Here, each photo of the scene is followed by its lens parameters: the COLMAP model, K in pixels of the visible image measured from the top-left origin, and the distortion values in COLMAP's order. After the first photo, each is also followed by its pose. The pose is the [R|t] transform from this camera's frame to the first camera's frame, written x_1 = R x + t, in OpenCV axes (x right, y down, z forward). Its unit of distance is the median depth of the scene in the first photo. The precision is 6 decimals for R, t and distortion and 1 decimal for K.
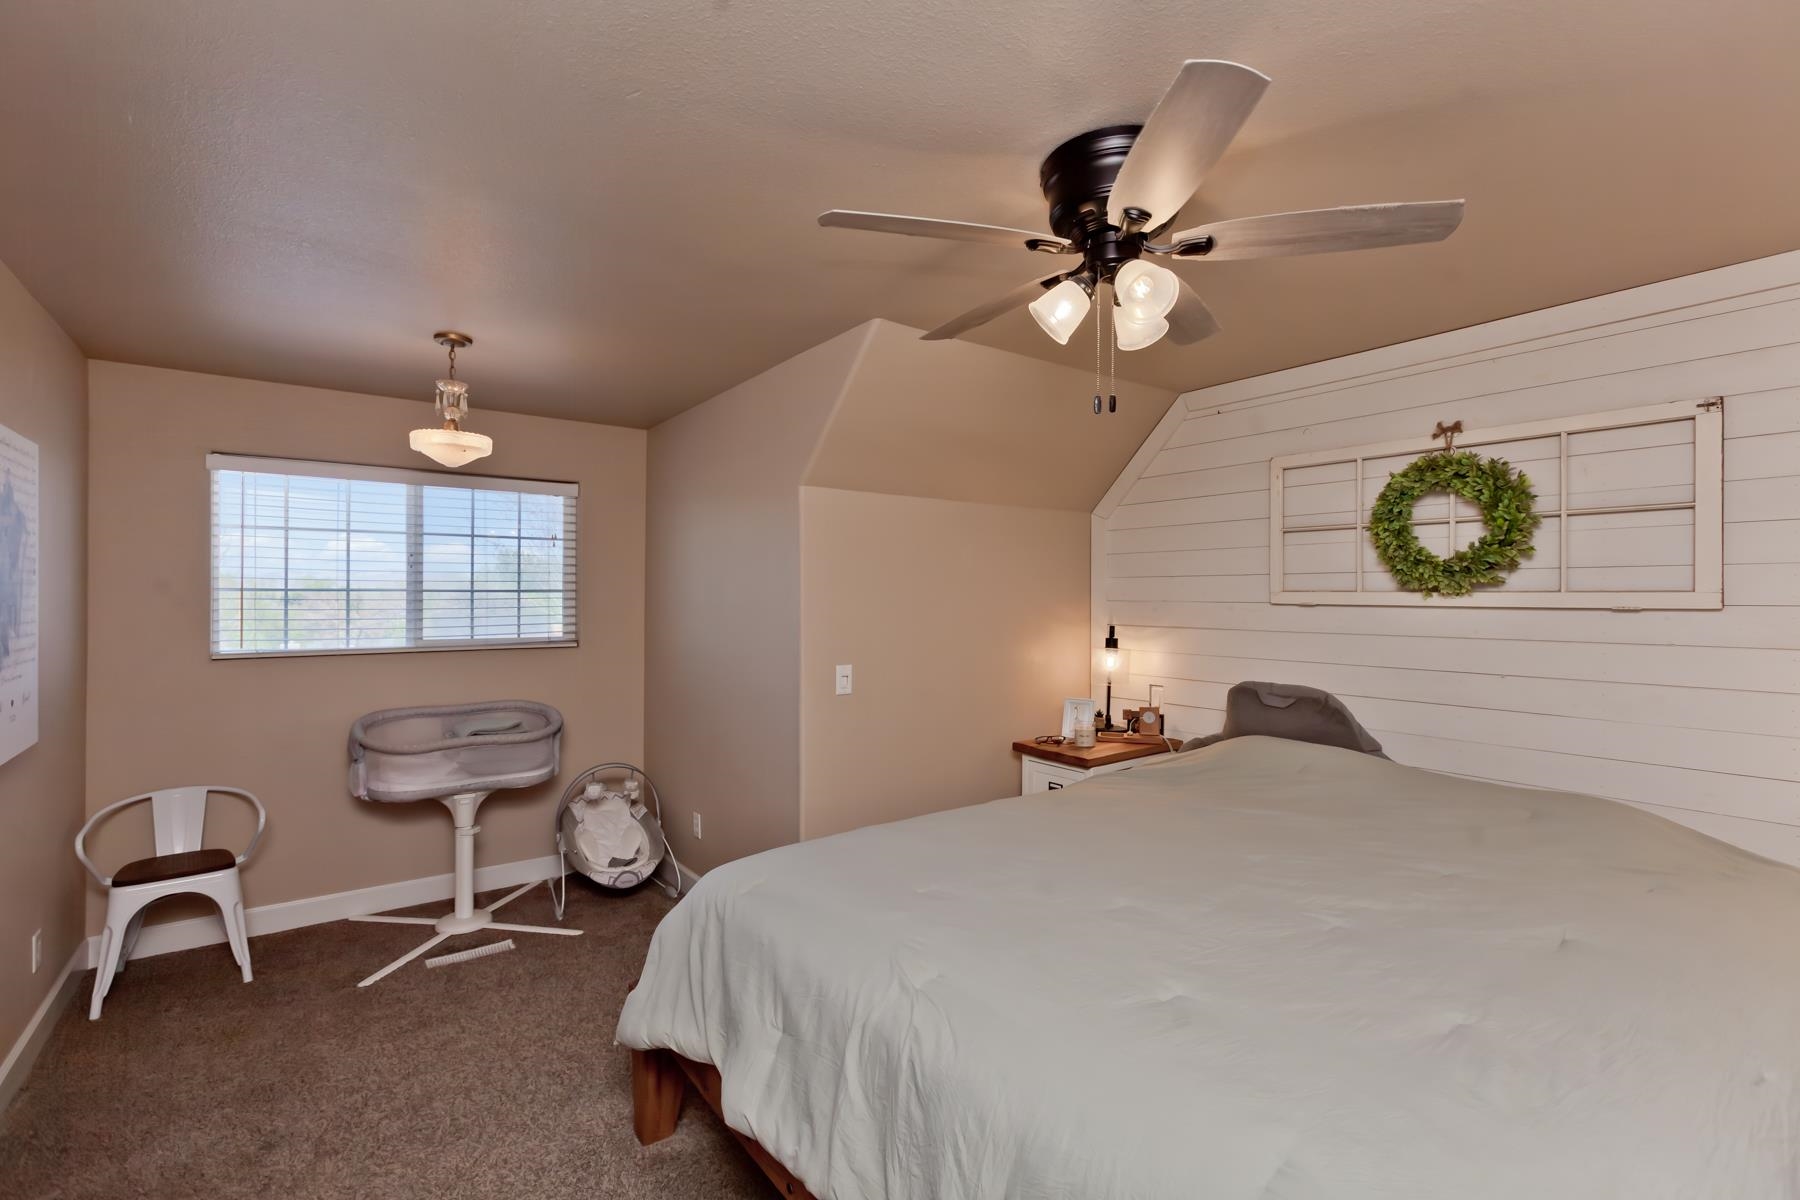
lens RADIAL K [[813.3, 0, 909.1], [0, 813.3, 608.9], [0, 0, 1]] dist [0.000607, 0.001284]
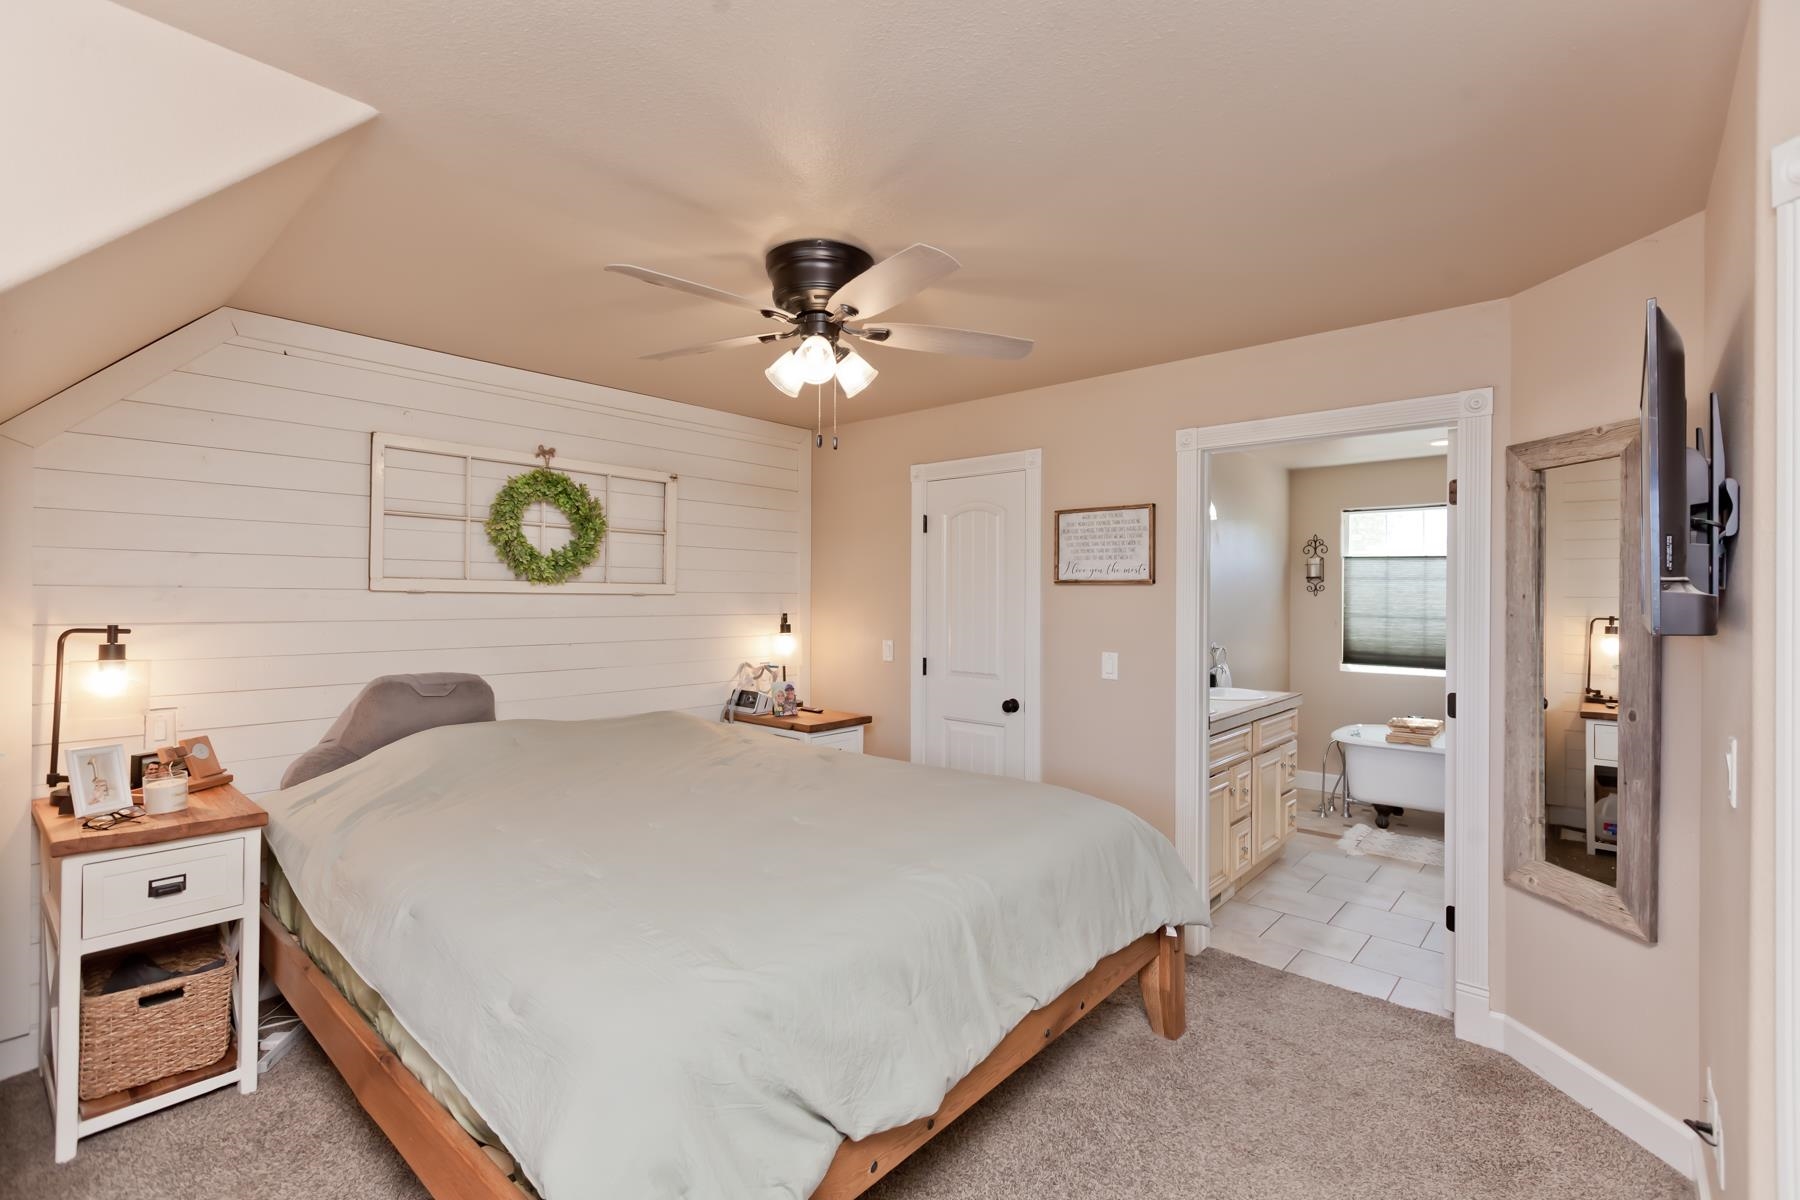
lens RADIAL K [[813.3, 0, 899.2], [0, 813.3, 596.2], [0, 0, 1]] dist [0.000607, 0.001284]
pose [[-0.195446, -0.012245, 0.980638, -0.627474], [-0.003681, 0.999924, 0.011752, -0.014067], [-0.980708, -0.001313, -0.195476, 0.656183]]
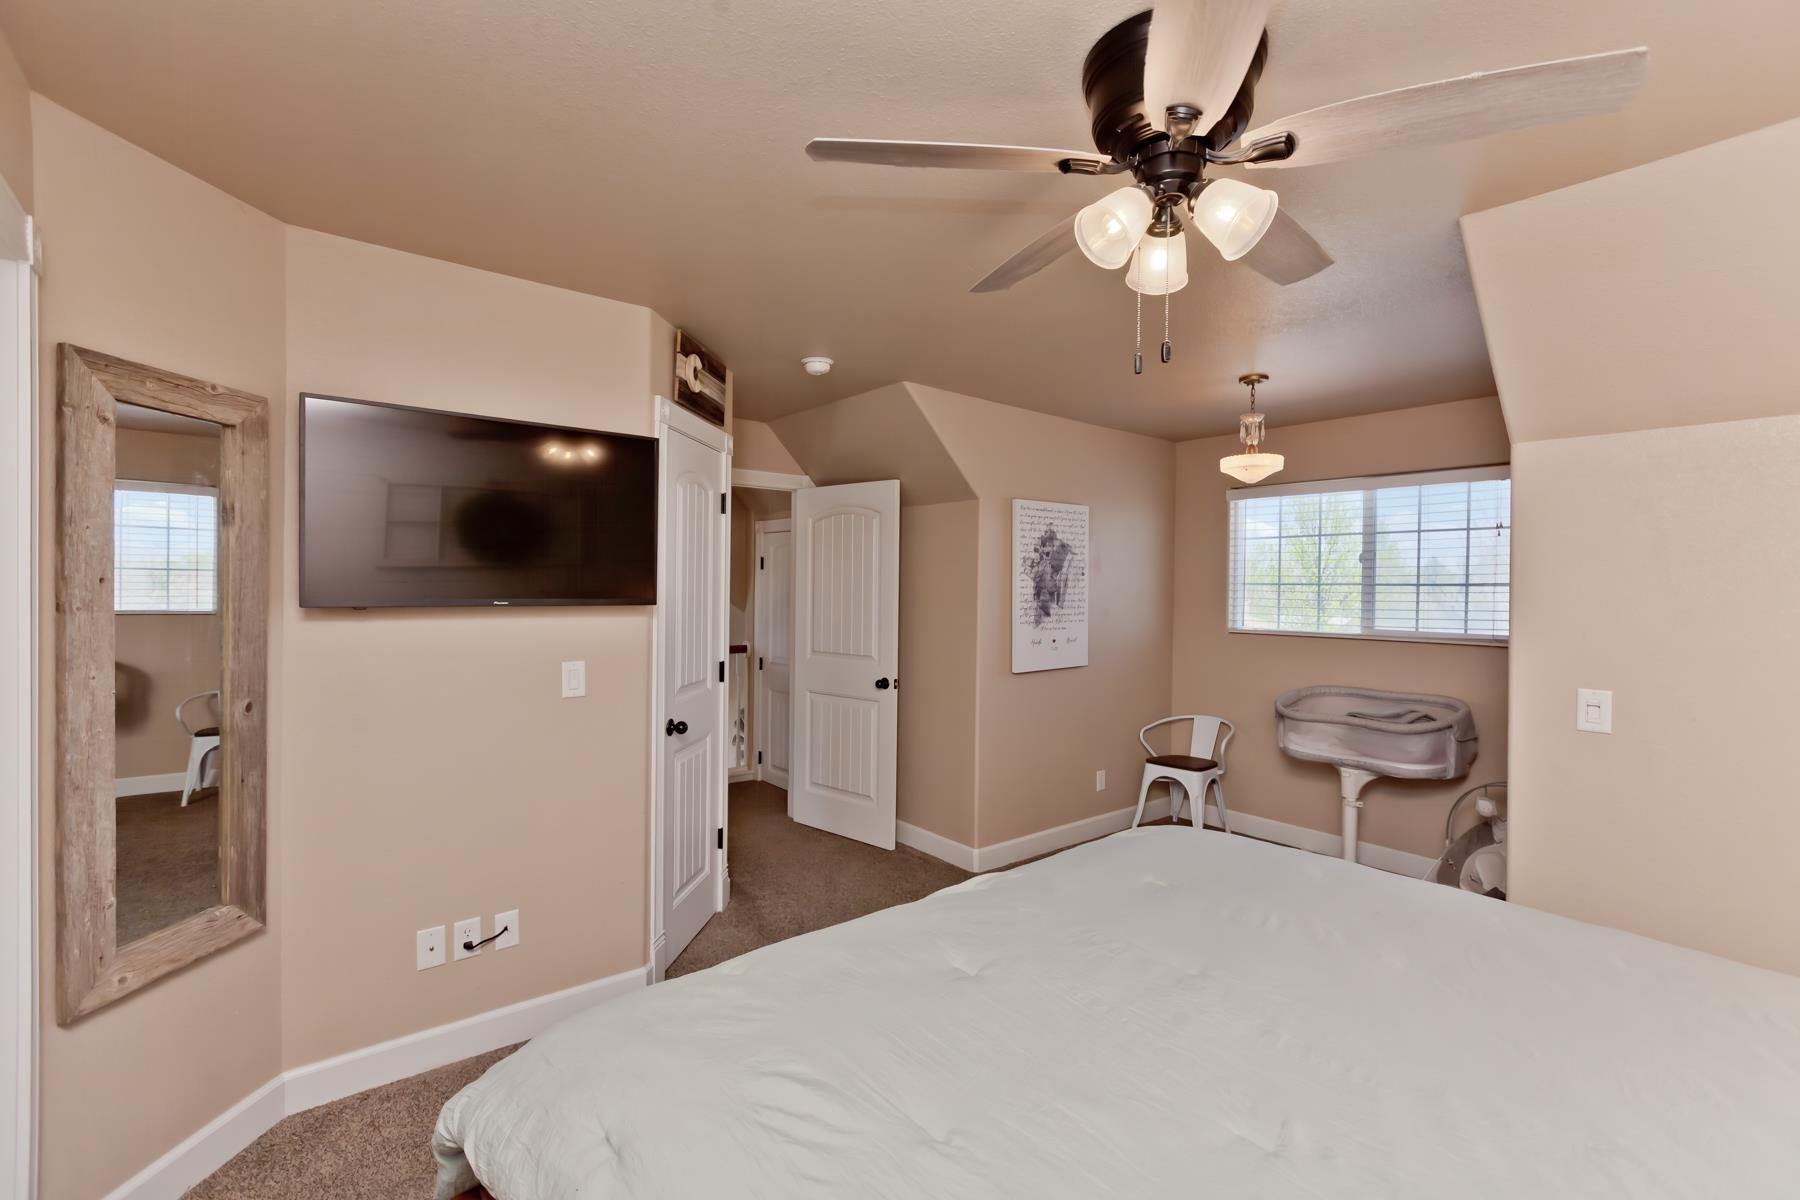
lens RADIAL K [[813.3, 0, 896.6], [0, 813.3, 596.4], [0, 0, 1]] dist [0.000607, 0.001284]
pose [[0.034459, 0.011625, -0.999339, 0.541277], [-0.024403, 0.999644, 0.010787, -0.002453], [0.999108, 0.024015, 0.034730, 0.350740]]
